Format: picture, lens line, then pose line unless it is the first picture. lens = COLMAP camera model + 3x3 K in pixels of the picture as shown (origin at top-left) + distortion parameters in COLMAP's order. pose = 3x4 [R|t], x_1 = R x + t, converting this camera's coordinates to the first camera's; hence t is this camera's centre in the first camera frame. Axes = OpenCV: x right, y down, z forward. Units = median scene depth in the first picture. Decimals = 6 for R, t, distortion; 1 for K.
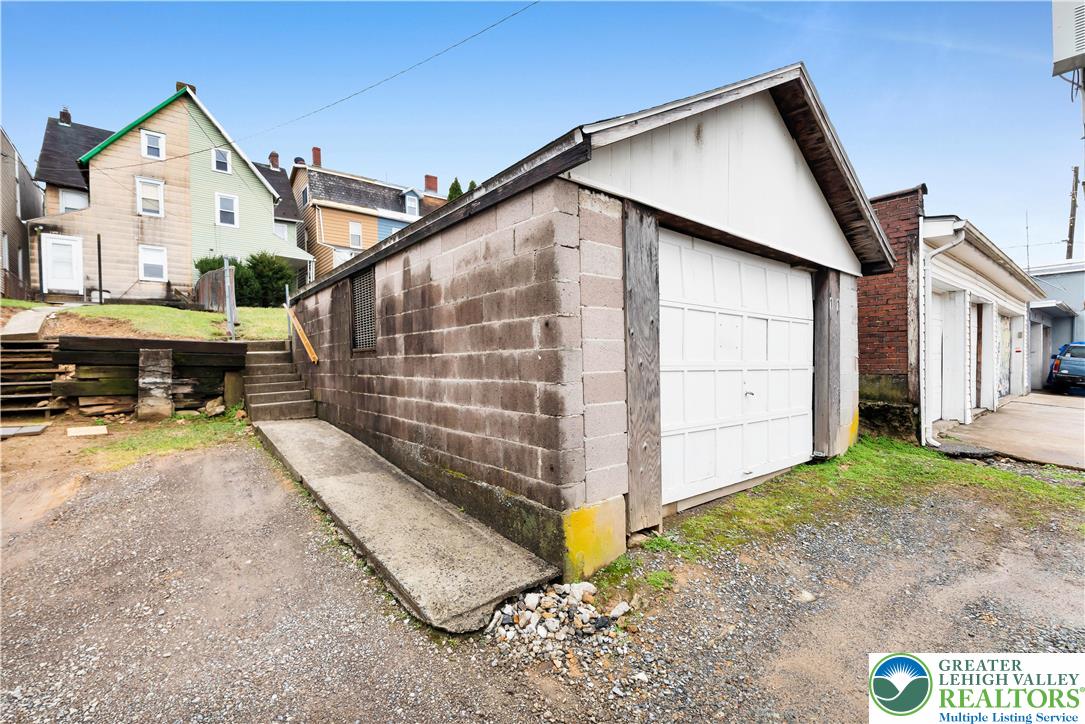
lens RADIAL K [[477.0, 0, 537.9], [0, 477.0, 366.9], [0, 0, 1]] dist [0.000074, -0.000096]
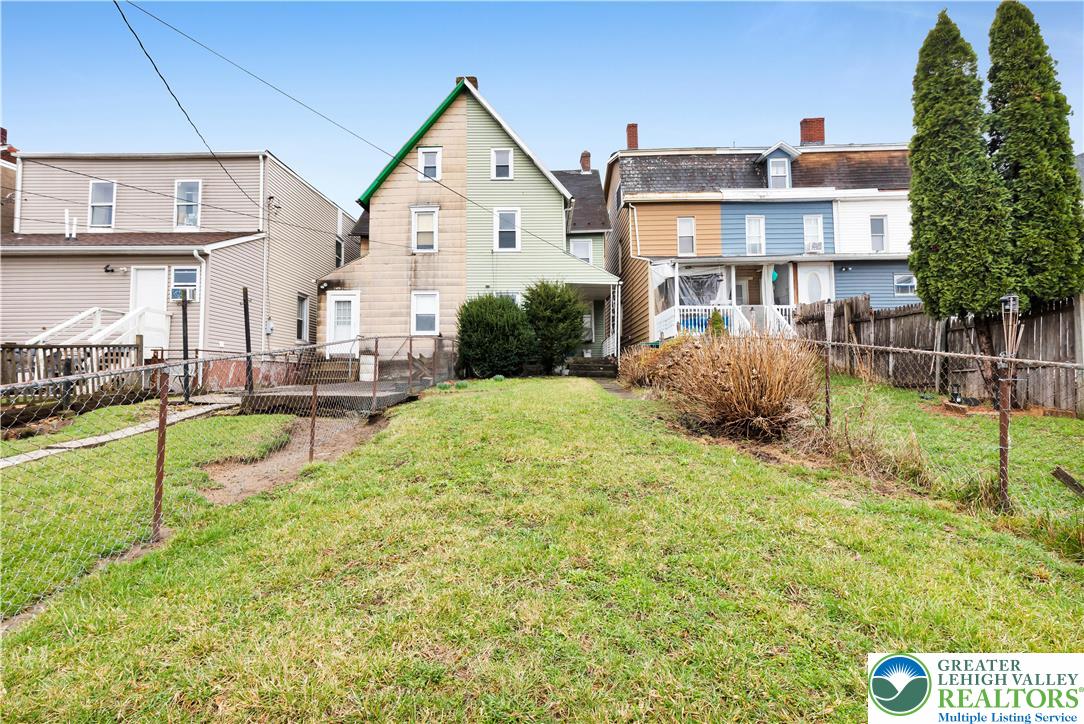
lens RADIAL K [[468.2, 0, 525.6], [0, 468.2, 360.7], [0, 0, 1]] dist [0.000502, -0.000033]
pose [[0.752951, -0.011095, -0.657984, -0.175068], [-0.015018, 0.999308, -0.034036, -0.112128], [0.657906, 0.035509, 0.752263, 0.519877]]
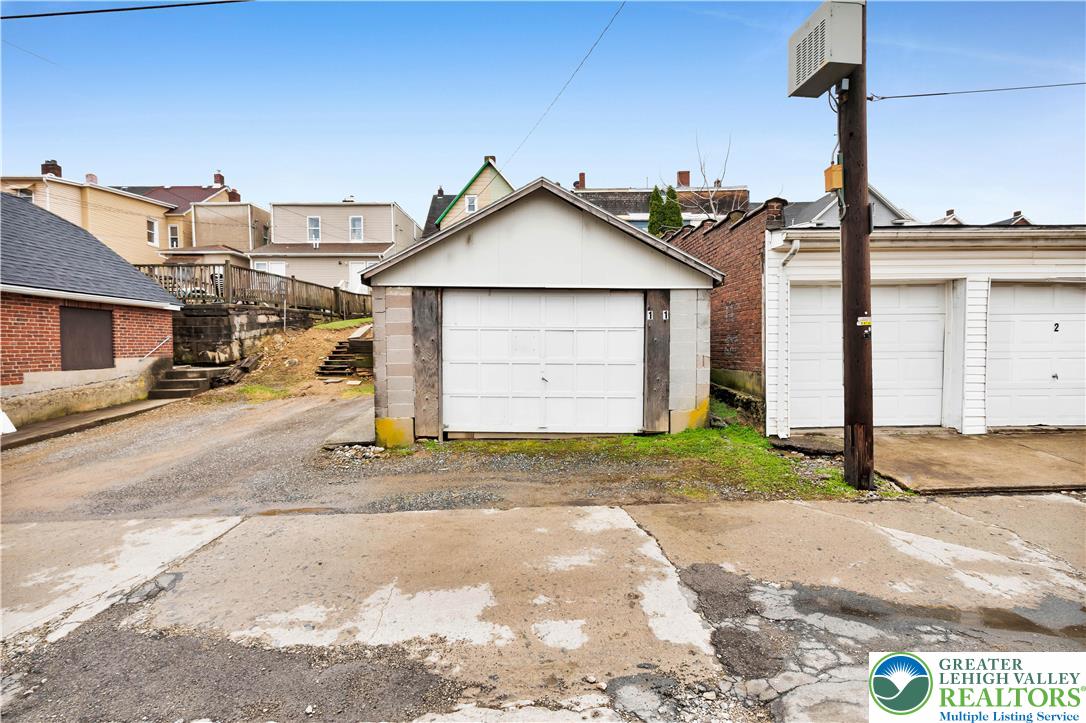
lens RADIAL K [[477.5, 0, 538.4], [0, 477.5, 366.4], [0, 0, 1]] dist [0.000074, -0.000096]
pose [[0.780241, 0.032075, -0.624656, 0.313698], [-0.010021, 0.999197, 0.038789, -0.010570], [0.625399, -0.024005, 0.779936, -0.058417]]
